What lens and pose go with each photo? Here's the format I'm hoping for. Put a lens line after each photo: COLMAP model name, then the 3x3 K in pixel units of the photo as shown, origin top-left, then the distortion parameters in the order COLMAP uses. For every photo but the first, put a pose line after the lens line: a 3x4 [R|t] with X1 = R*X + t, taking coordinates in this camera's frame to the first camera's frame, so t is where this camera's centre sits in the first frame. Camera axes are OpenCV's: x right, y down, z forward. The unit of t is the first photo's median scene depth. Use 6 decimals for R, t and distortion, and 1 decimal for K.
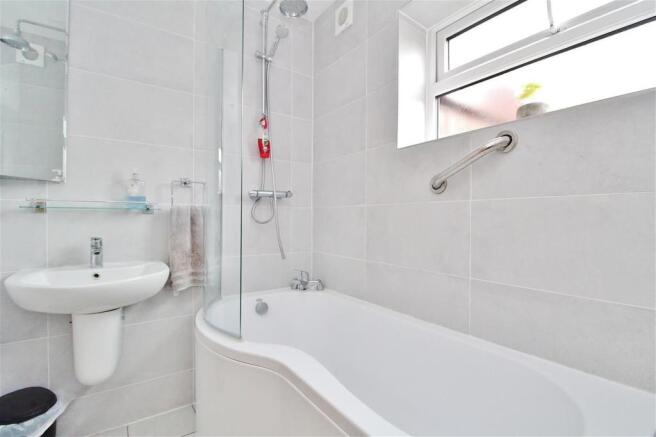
lens RADIAL K [[304.7, 0, 329.1], [0, 304.7, 217.9], [0, 0, 1]] dist [-0.003046, -0.004365]
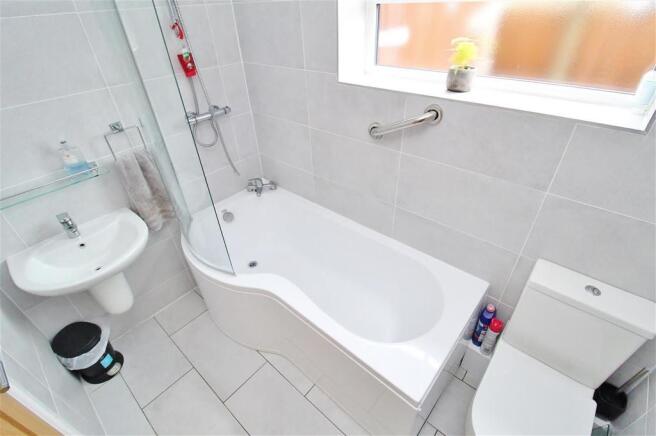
lens RADIAL K [[304.7, 0, 327.5], [0, 304.7, 217.1], [0, 0, 1]] dist [-0.003046, -0.004365]
pose [[0.971851, -0.168297, 0.164868, -0.045518], [0.045226, 0.820047, 0.570506, -0.388425], [-0.231214, -0.546991, 0.804575, -0.038120]]
